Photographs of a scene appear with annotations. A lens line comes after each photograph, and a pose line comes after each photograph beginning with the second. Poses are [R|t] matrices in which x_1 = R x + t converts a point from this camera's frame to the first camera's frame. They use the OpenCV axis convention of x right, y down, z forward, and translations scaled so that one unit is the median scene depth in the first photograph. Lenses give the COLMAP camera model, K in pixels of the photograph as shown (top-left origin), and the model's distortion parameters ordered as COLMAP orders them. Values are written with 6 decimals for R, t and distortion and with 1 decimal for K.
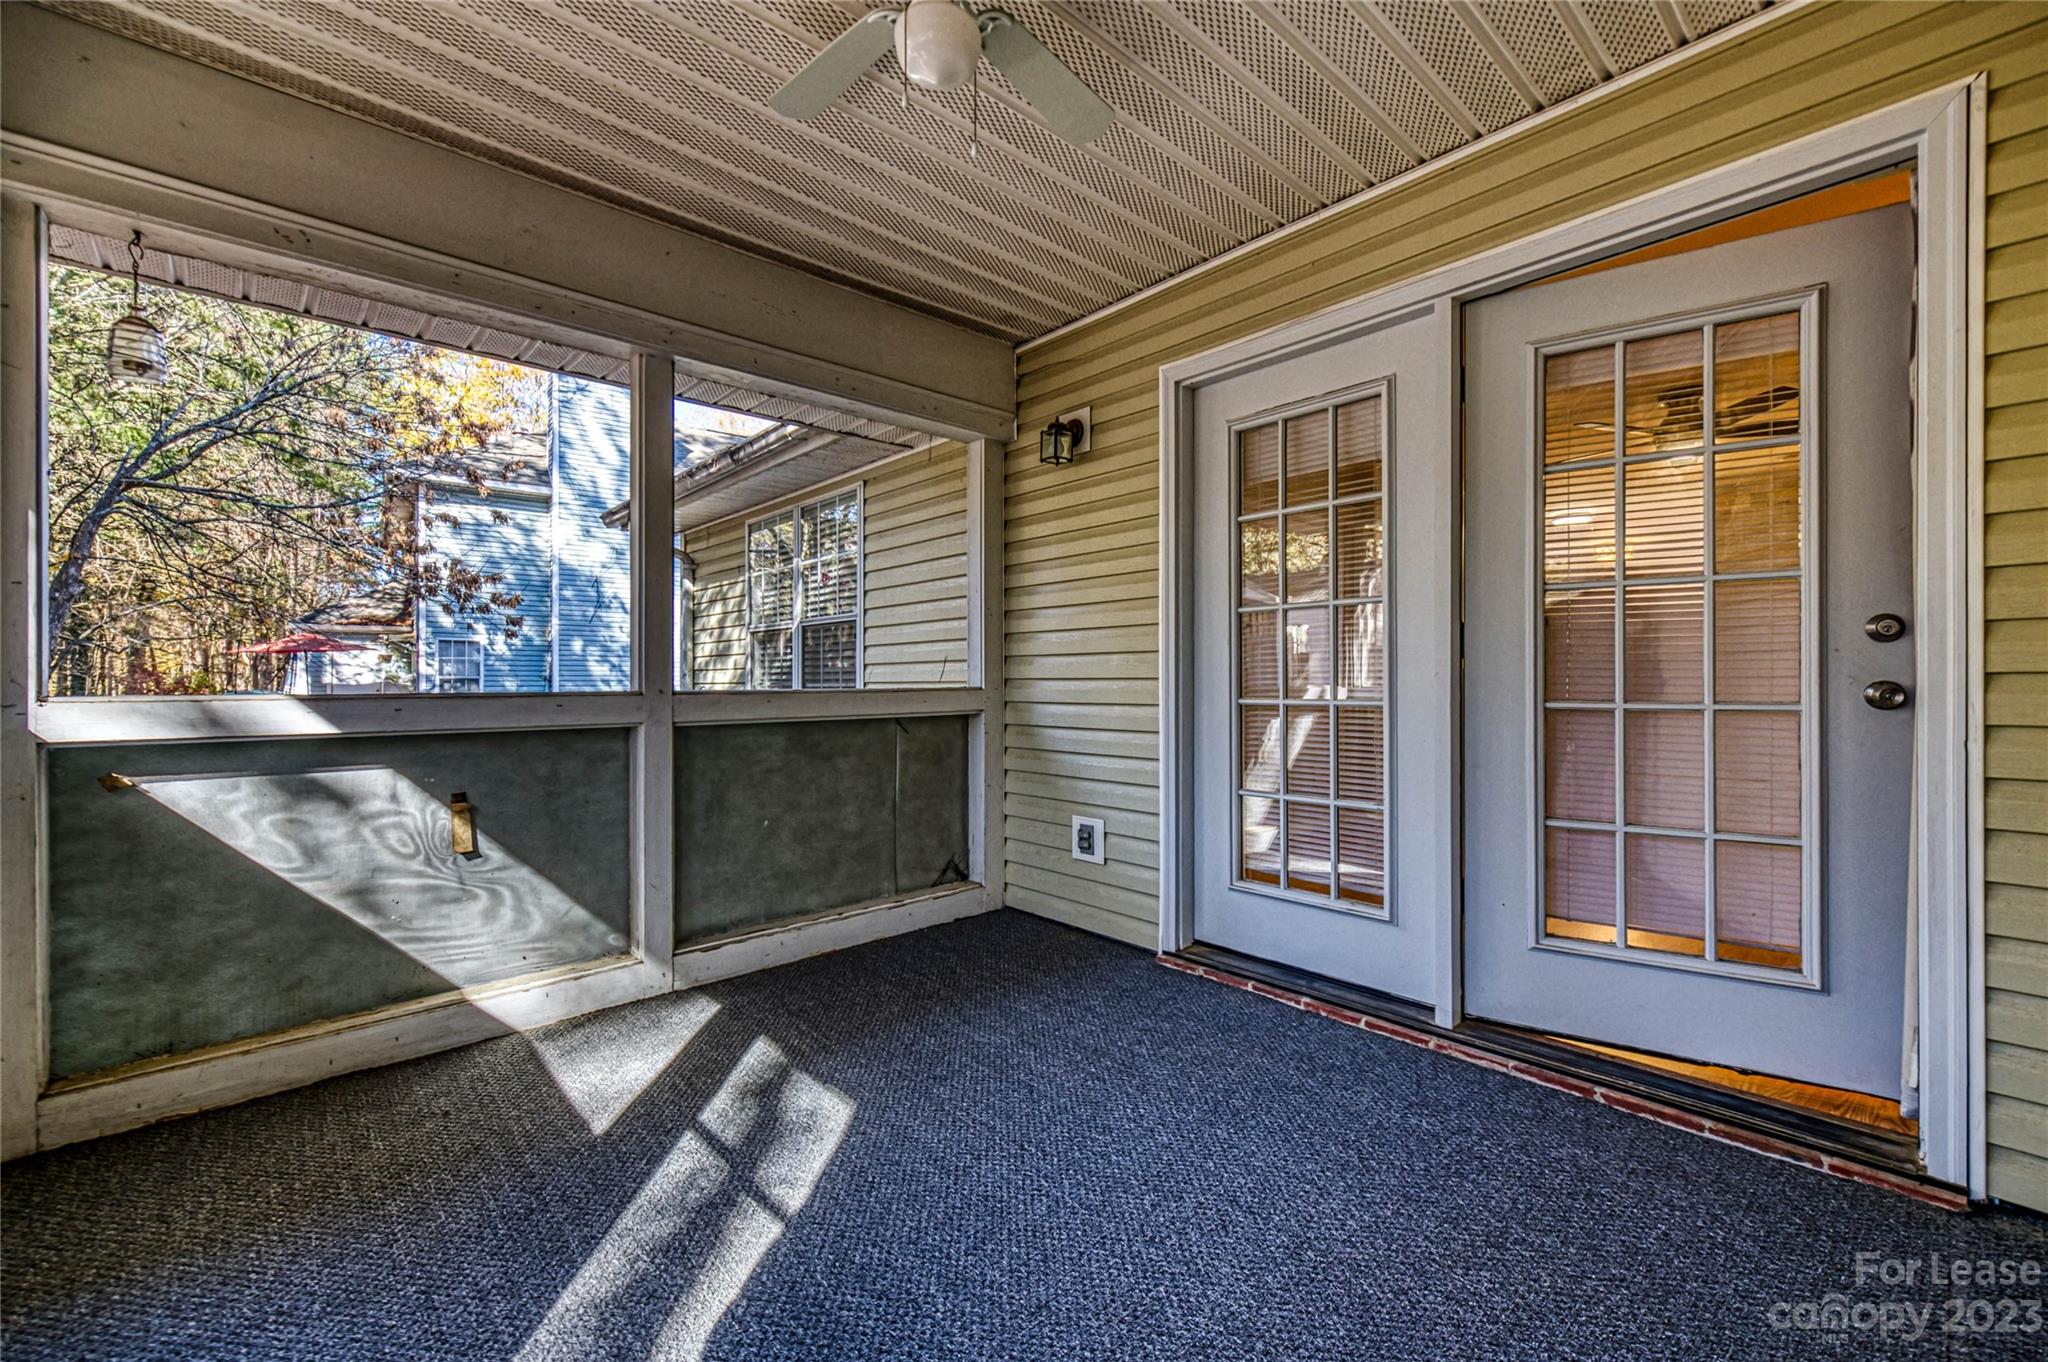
lens RADIAL K [[823.7, 0, 1028.3], [0, 823.7, 682.7], [0, 0, 1]] dist [0.005442, -0.001924]
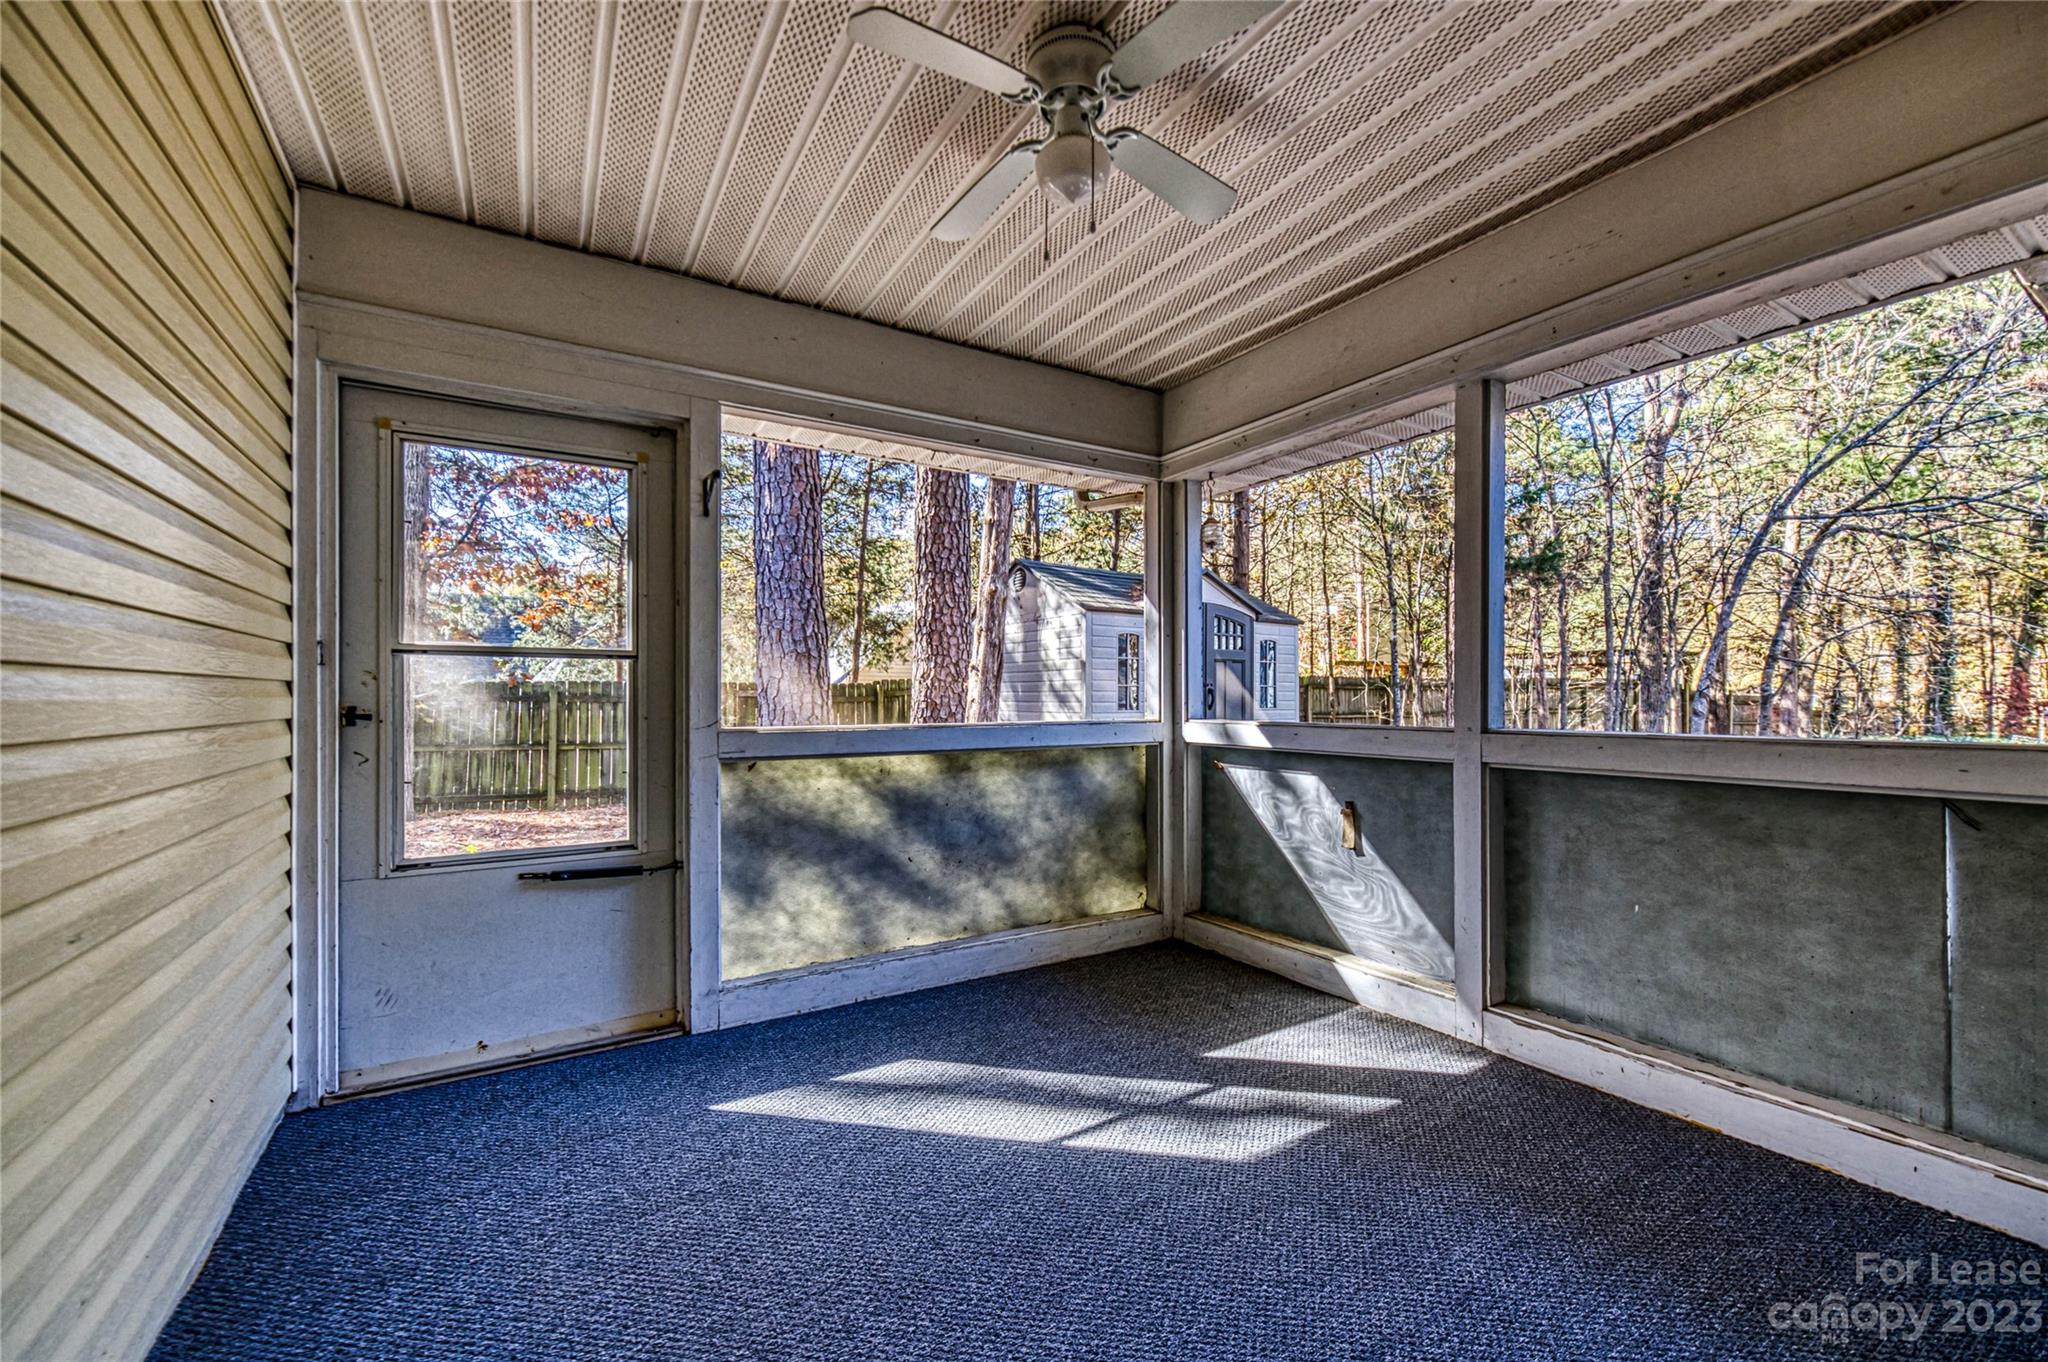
lens RADIAL K [[823.7, 0, 1029.8], [0, 823.7, 688.0], [0, 0, 1]] dist [0.005442, -0.001924]
pose [[-0.174038, -0.004177, -0.984730, 0.650763], [0.003105, 0.999984, -0.004790, -0.037976], [0.984734, -0.003891, -0.174022, 0.717568]]
